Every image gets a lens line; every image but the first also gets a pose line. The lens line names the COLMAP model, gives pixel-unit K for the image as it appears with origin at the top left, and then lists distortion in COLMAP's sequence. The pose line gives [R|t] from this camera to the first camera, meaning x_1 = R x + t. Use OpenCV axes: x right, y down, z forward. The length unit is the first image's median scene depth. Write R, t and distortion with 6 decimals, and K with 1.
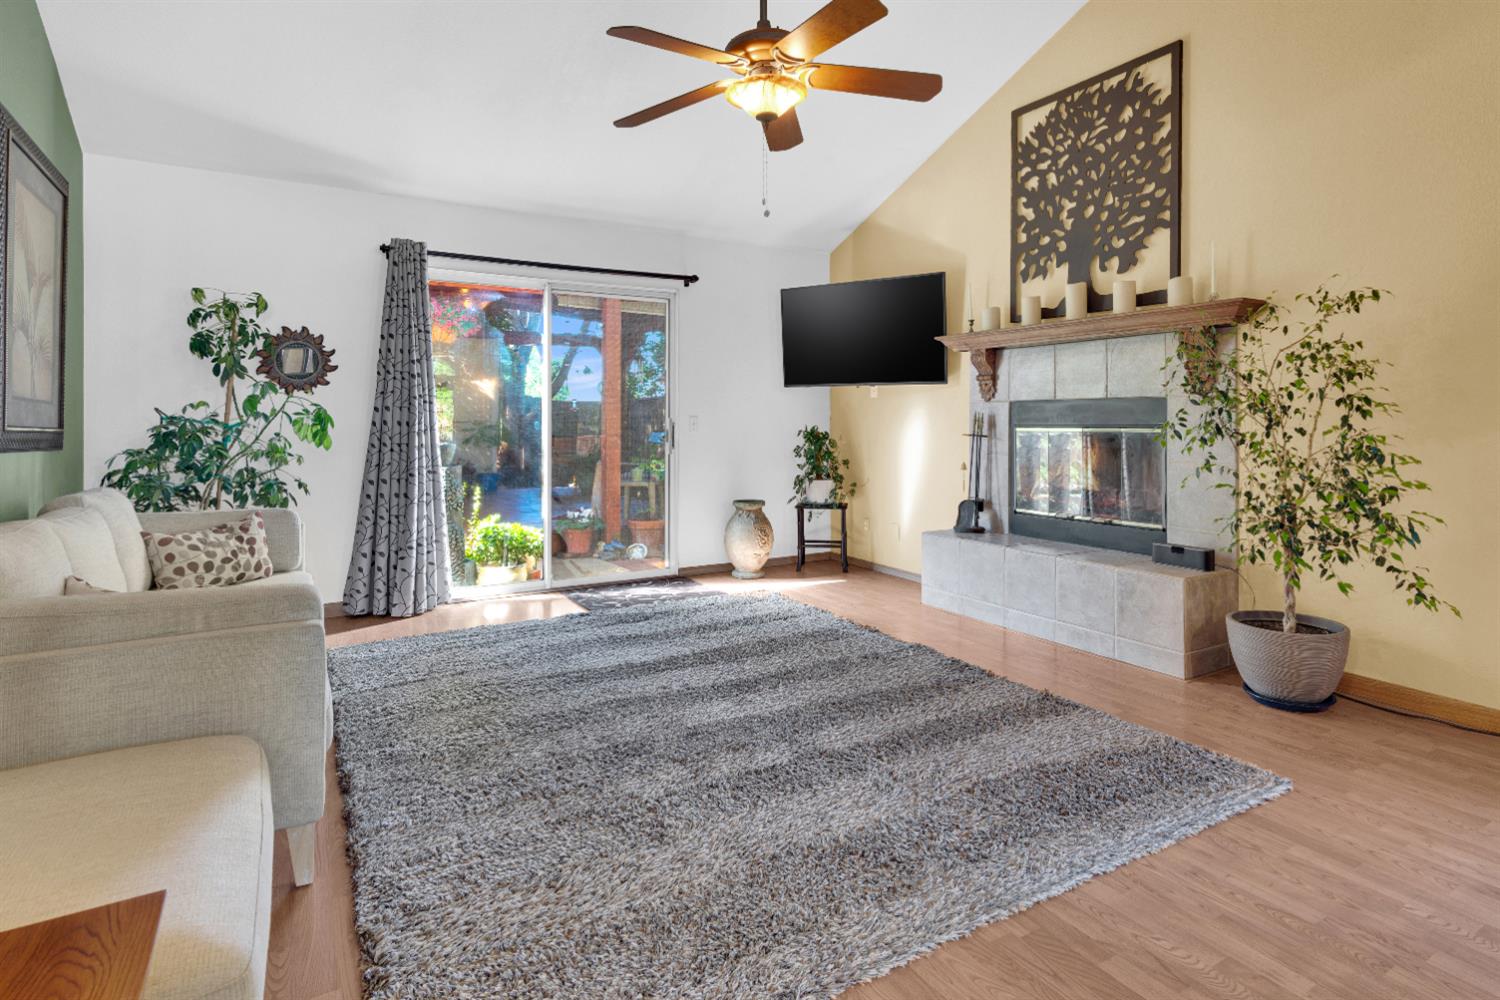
lens RADIAL K [[774.7, 0, 731.4], [0, 774.7, 425.1], [0, 0, 1]] dist [0.014864, 0.000600]
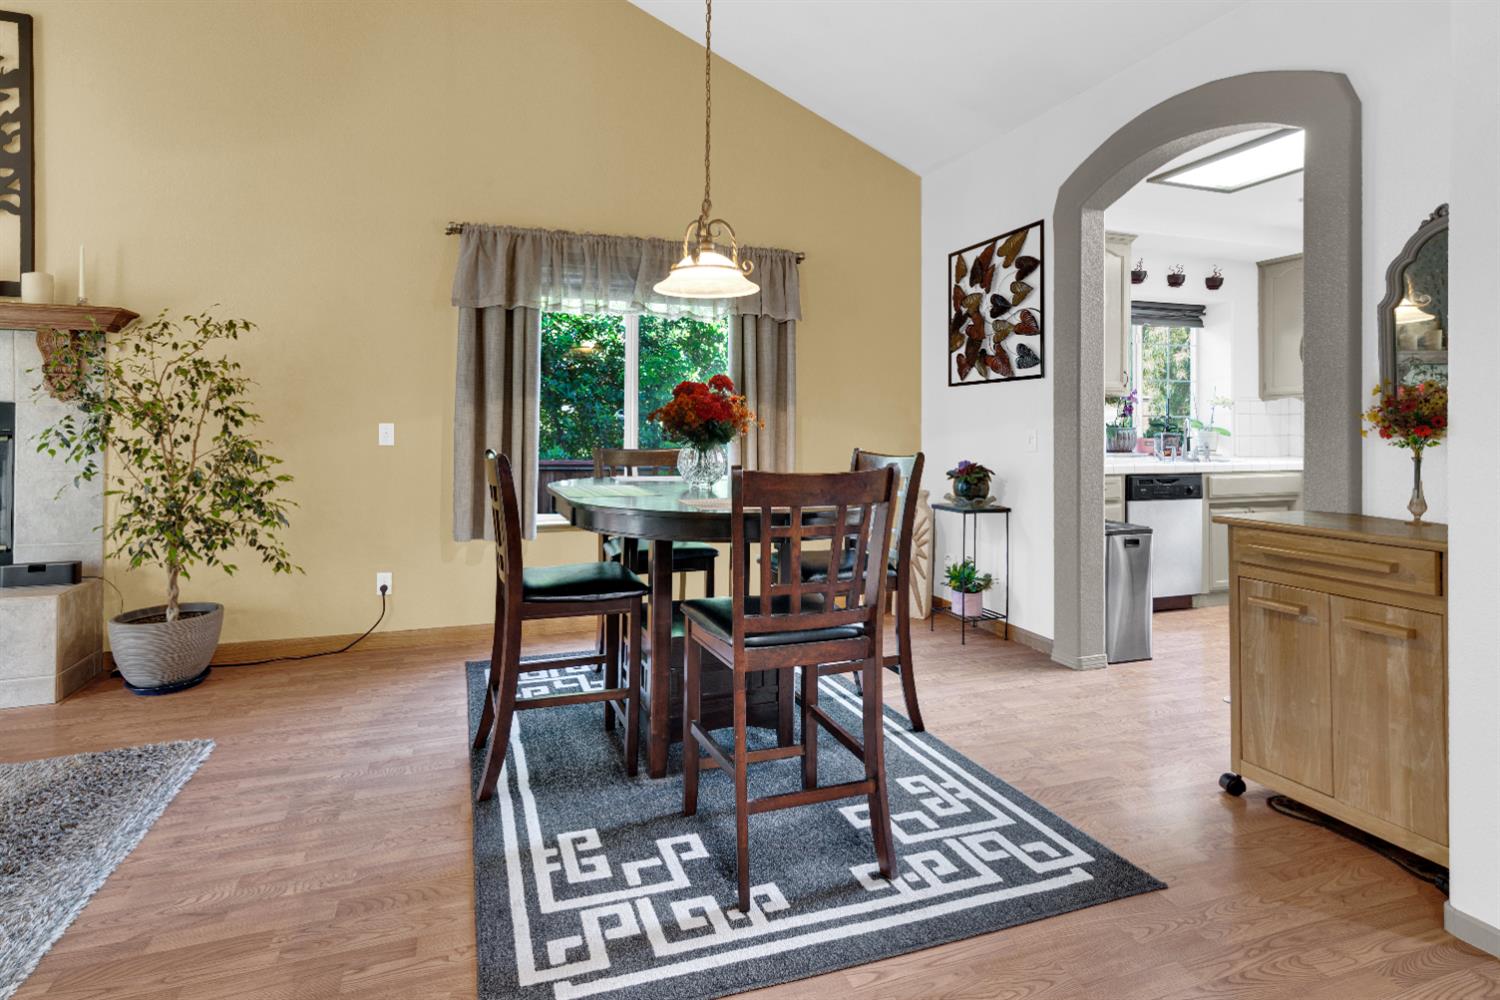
lens RADIAL K [[774.7, 0, 727.2], [0, 774.7, 423.5], [0, 0, 1]] dist [0.014864, 0.000600]
pose [[0.200537, 0.010356, 0.979631, -0.210083], [0.001905, 0.999938, -0.010960, 0.000972], [-0.979684, 0.004064, 0.200505, 0.017370]]
